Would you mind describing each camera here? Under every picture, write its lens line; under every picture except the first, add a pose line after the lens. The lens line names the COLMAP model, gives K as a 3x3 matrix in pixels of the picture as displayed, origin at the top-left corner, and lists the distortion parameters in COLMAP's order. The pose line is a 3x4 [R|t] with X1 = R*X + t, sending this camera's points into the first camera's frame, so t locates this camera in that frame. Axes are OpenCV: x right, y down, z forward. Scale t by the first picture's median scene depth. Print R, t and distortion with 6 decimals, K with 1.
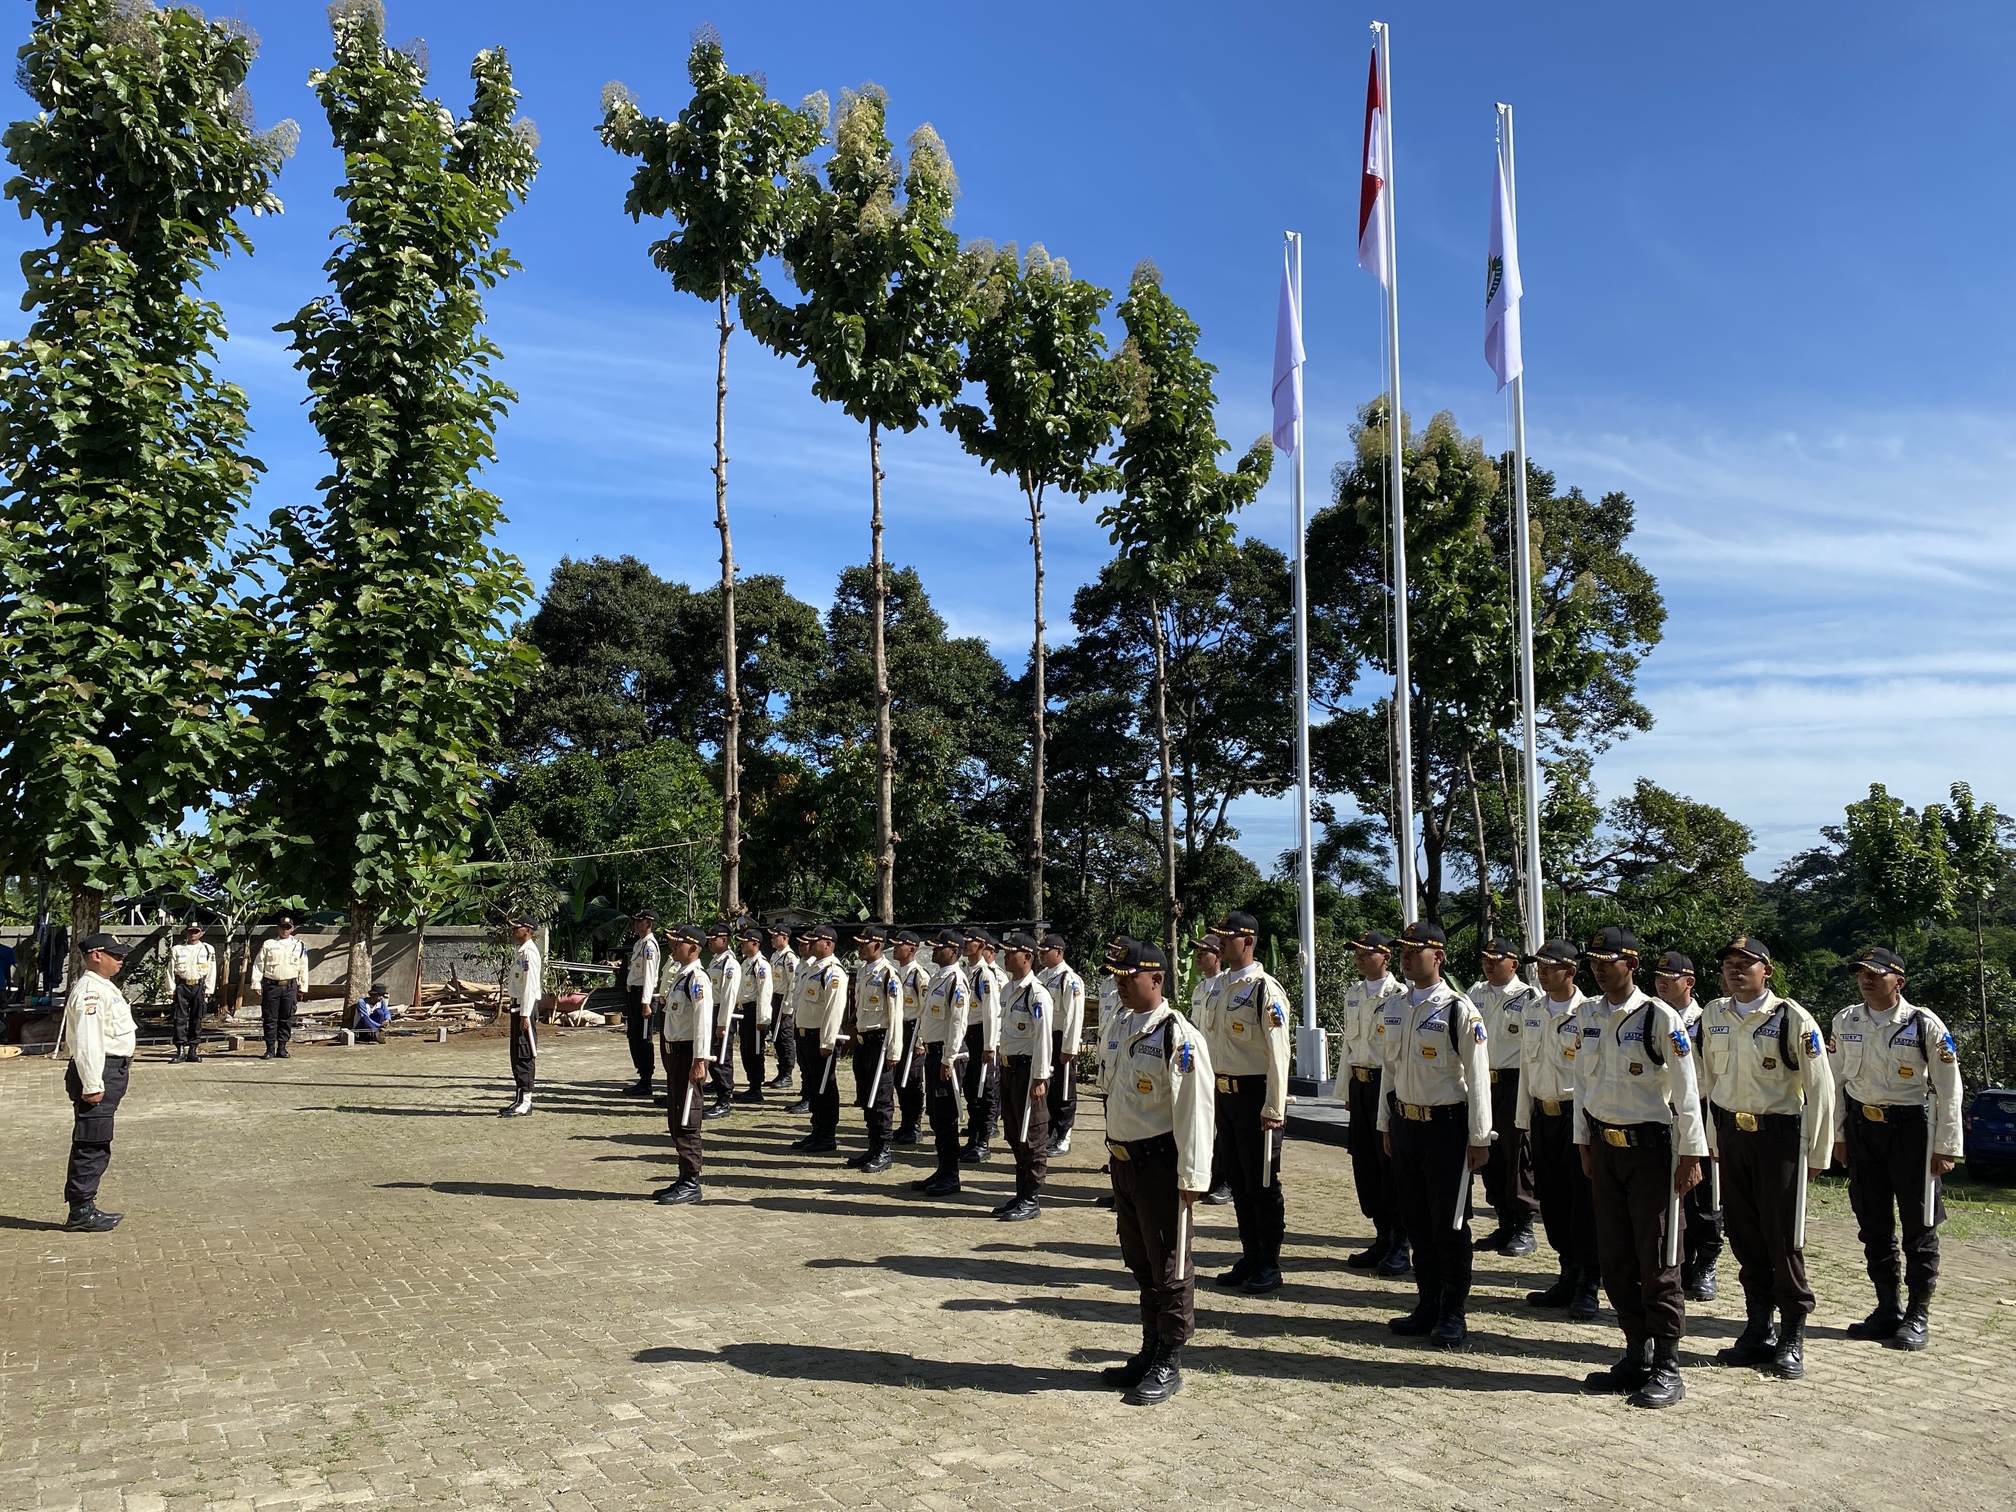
lens RADIAL K [[1559.7, 0, 1020.6], [0, 1559.7, 752.0], [0, 0, 1]] dist [0.033549, -0.033885]
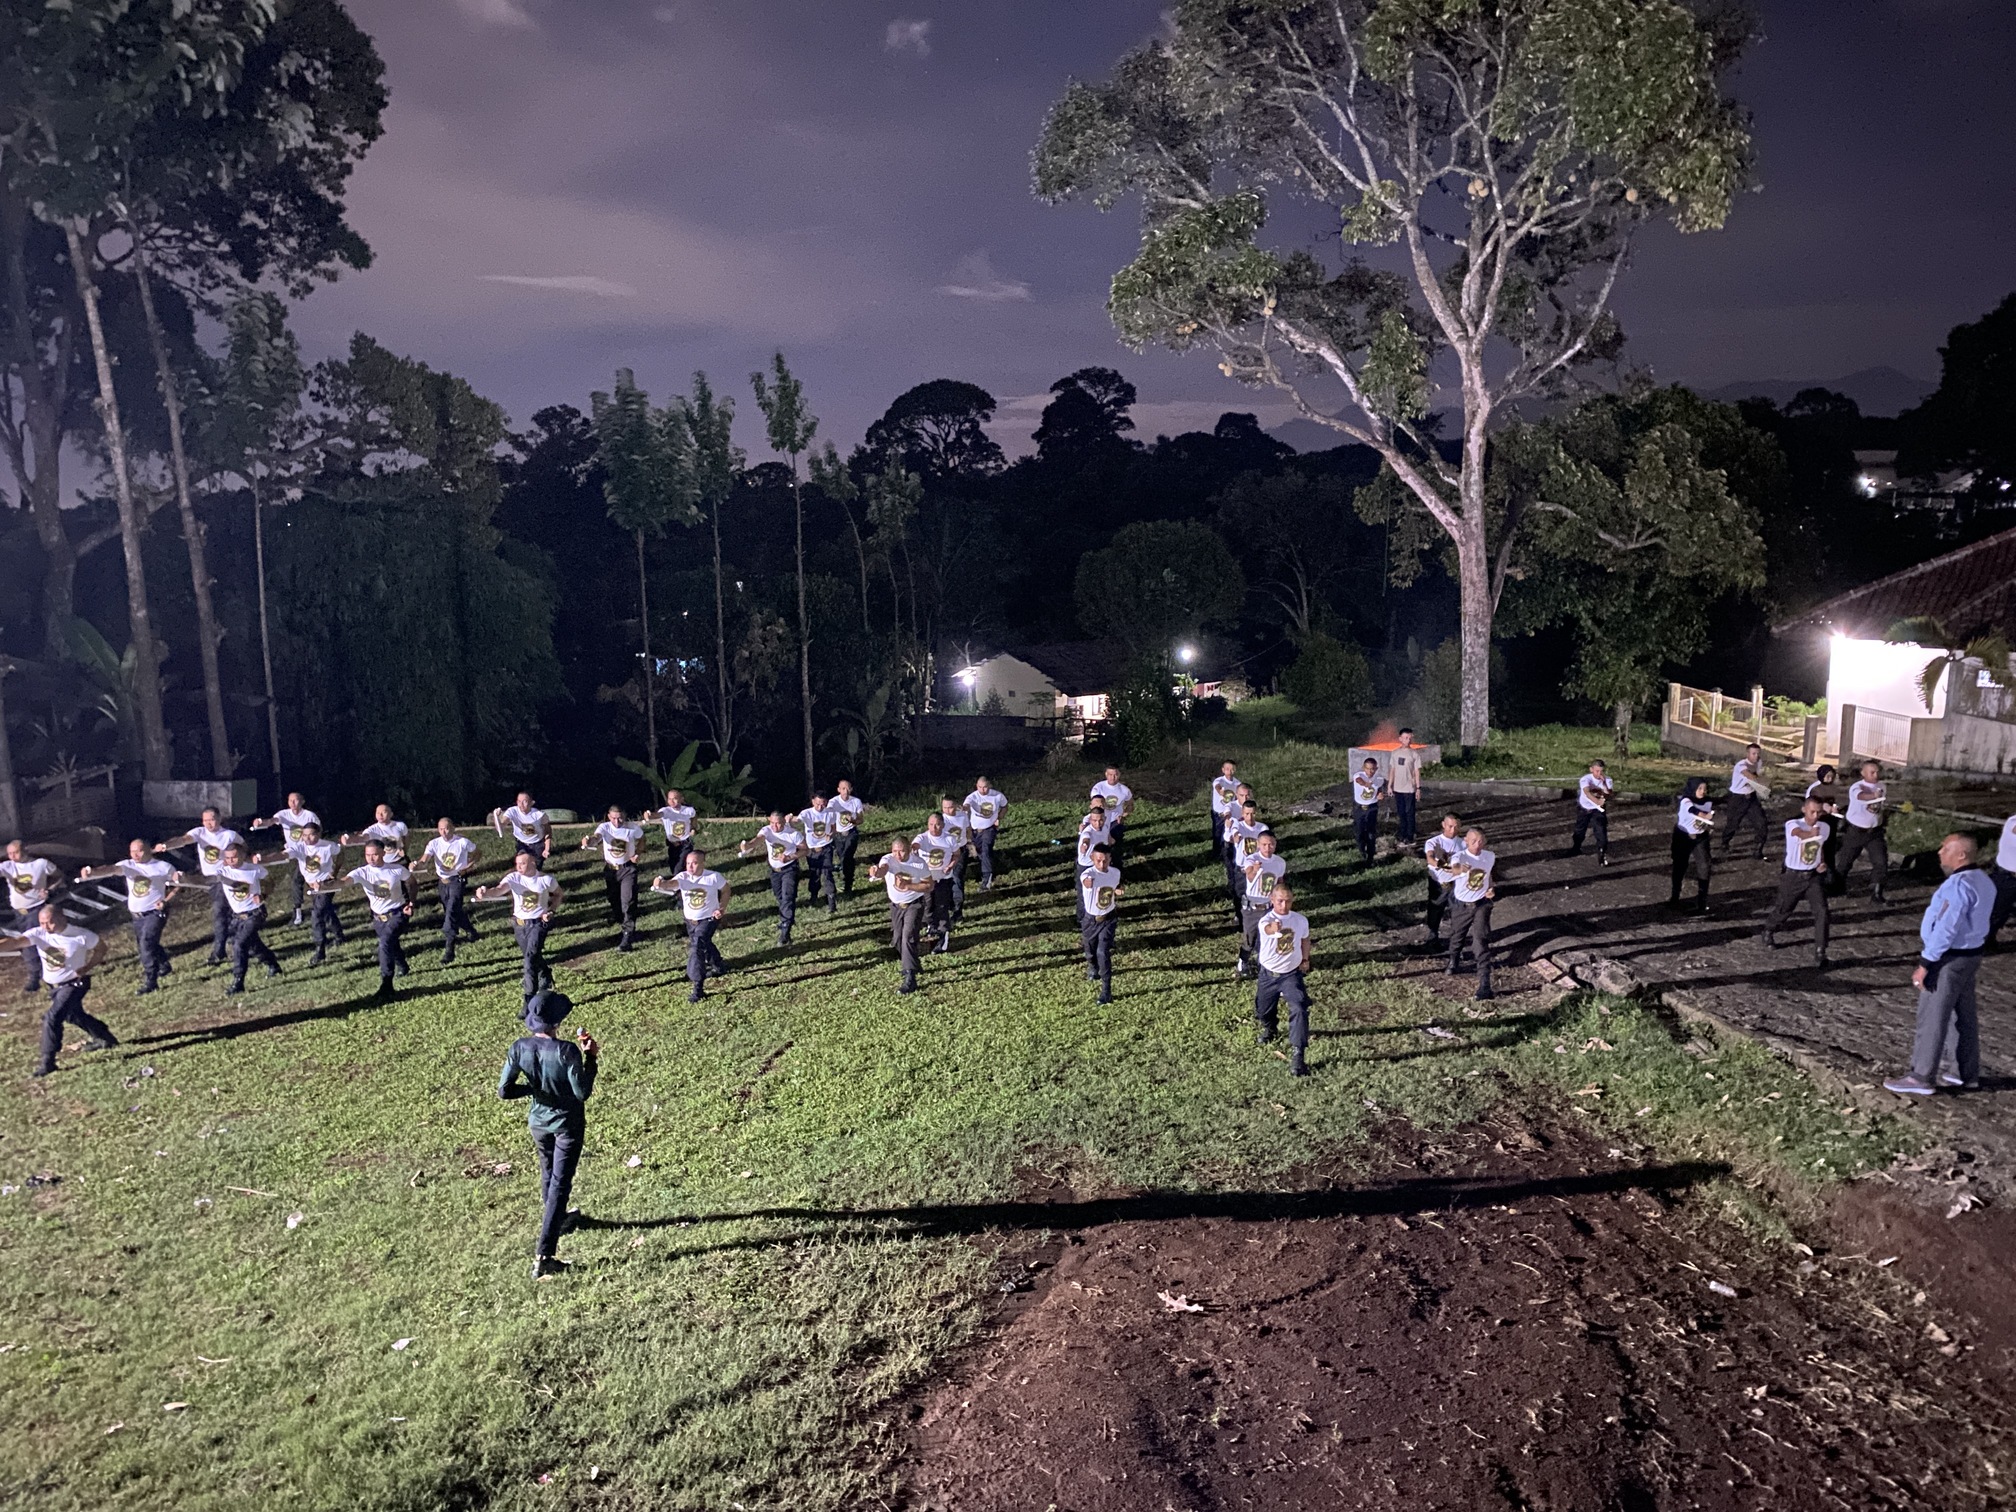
lens RADIAL K [[1559.7, 0, 1020.6], [0, 1559.7, 752.0], [0, 0, 1]] dist [0.033549, -0.033885]
pose [[0.701595, -0.112125, 0.703700, 0.117126], [-0.062860, 0.973954, 0.217858, 0.044002], [-0.709798, -0.197083, 0.676273, 0.383001]]
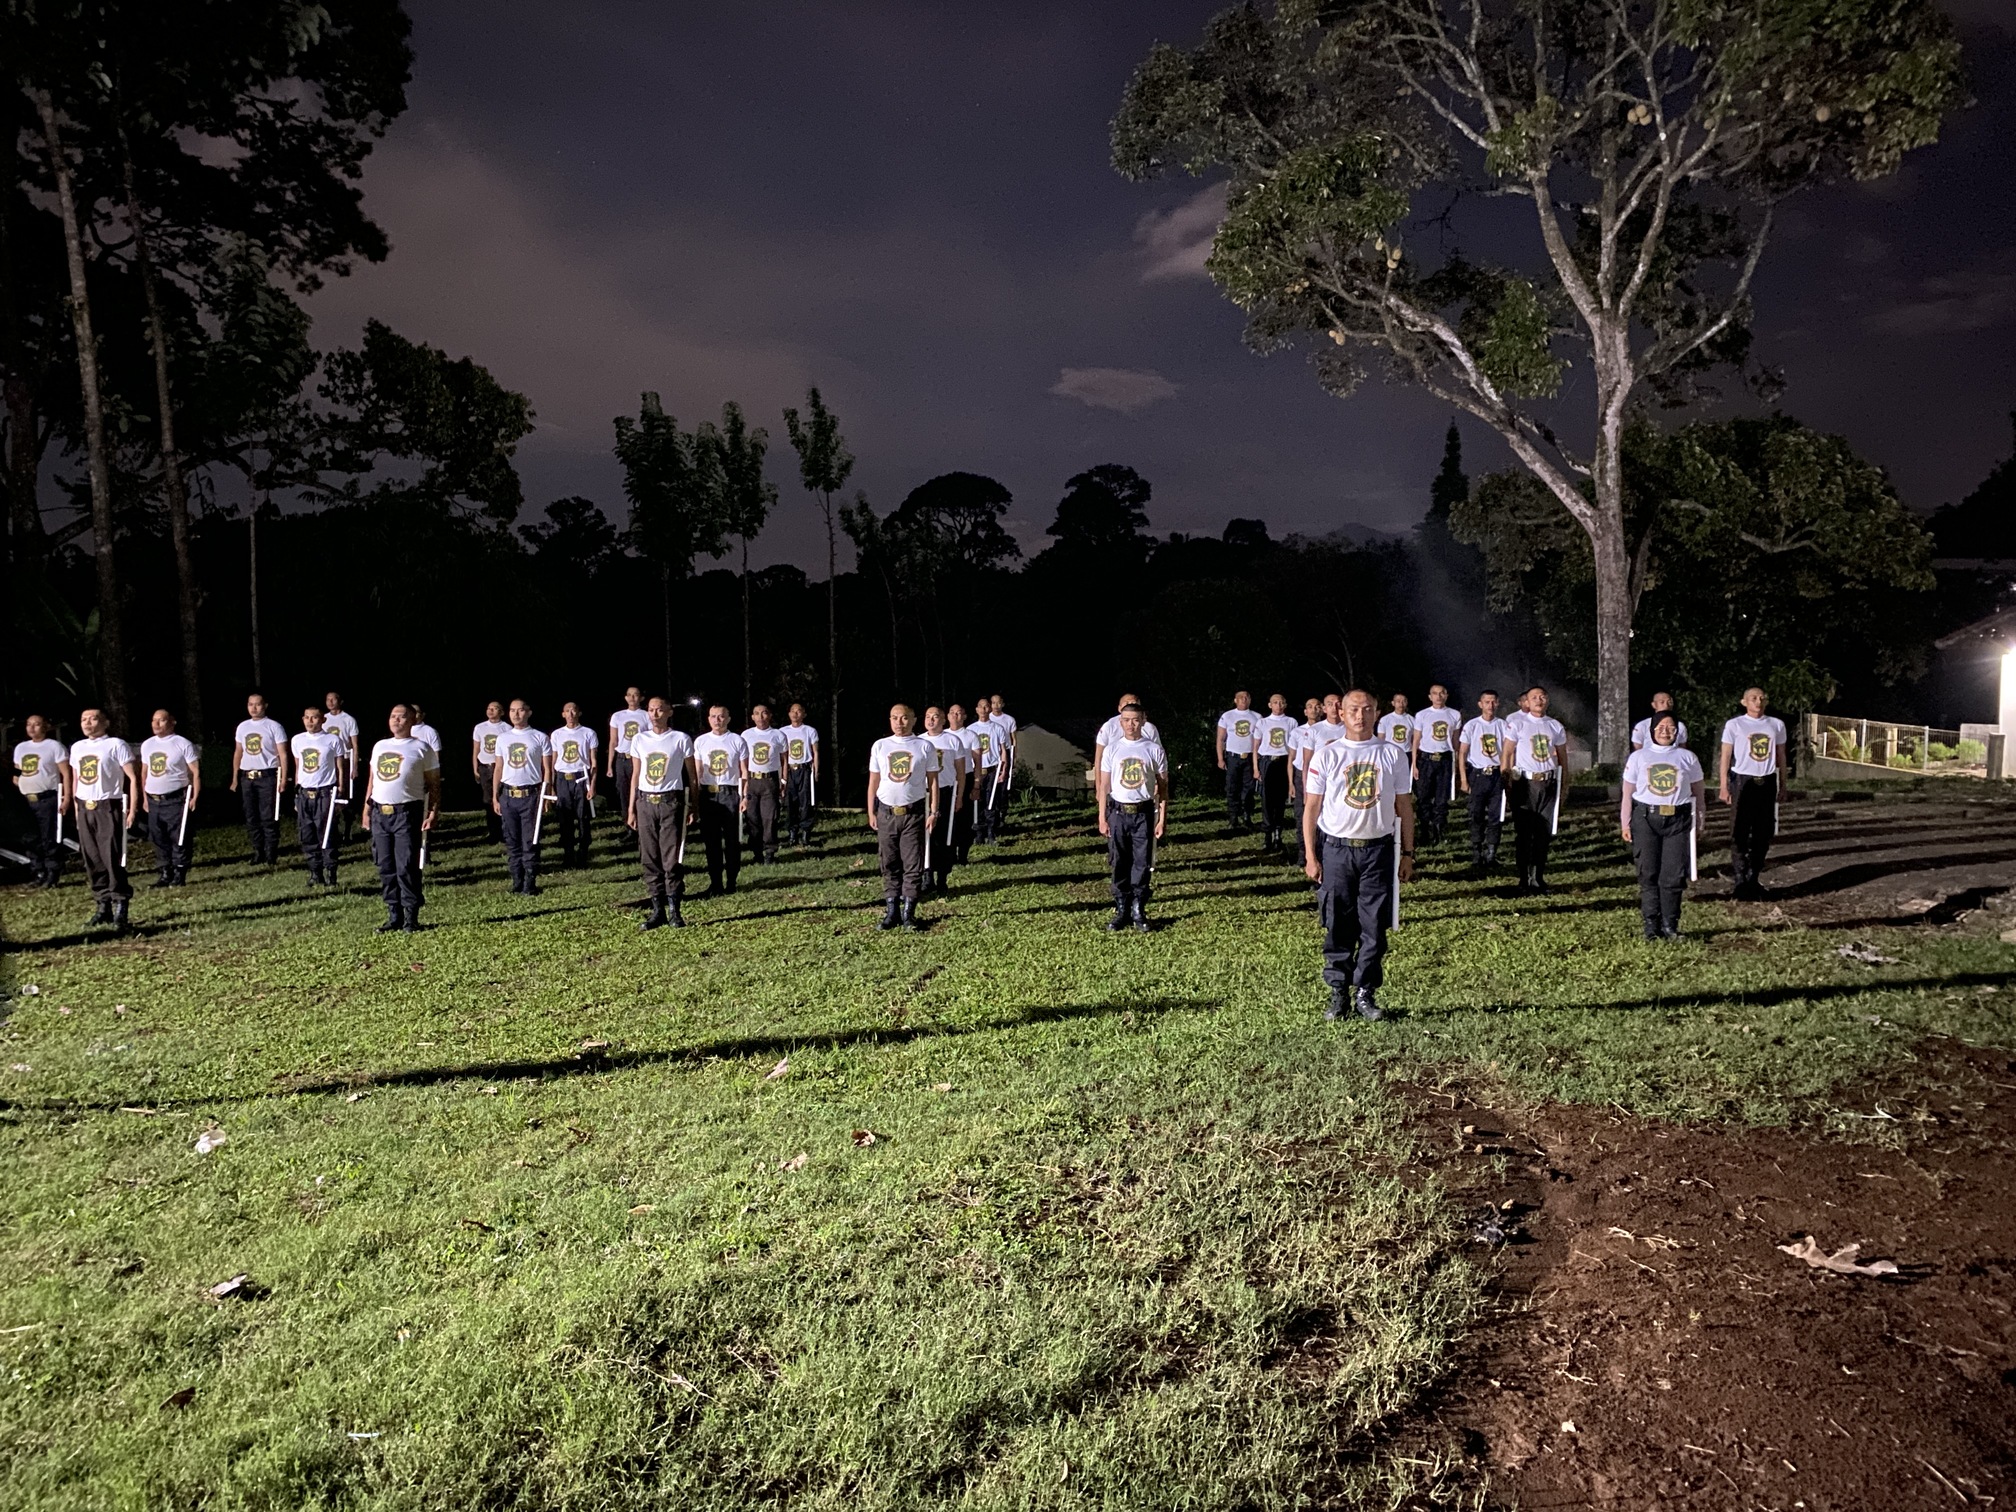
lens RADIAL K [[1559.7, 0, 1020.6], [0, 1559.7, 752.0], [0, 0, 1]] dist [0.033549, -0.033885]
pose [[0.702882, -0.054532, 0.709213, 0.160598], [-0.073428, 0.986168, 0.148600, 0.126586], [-0.707507, -0.156524, 0.689155, 0.482340]]
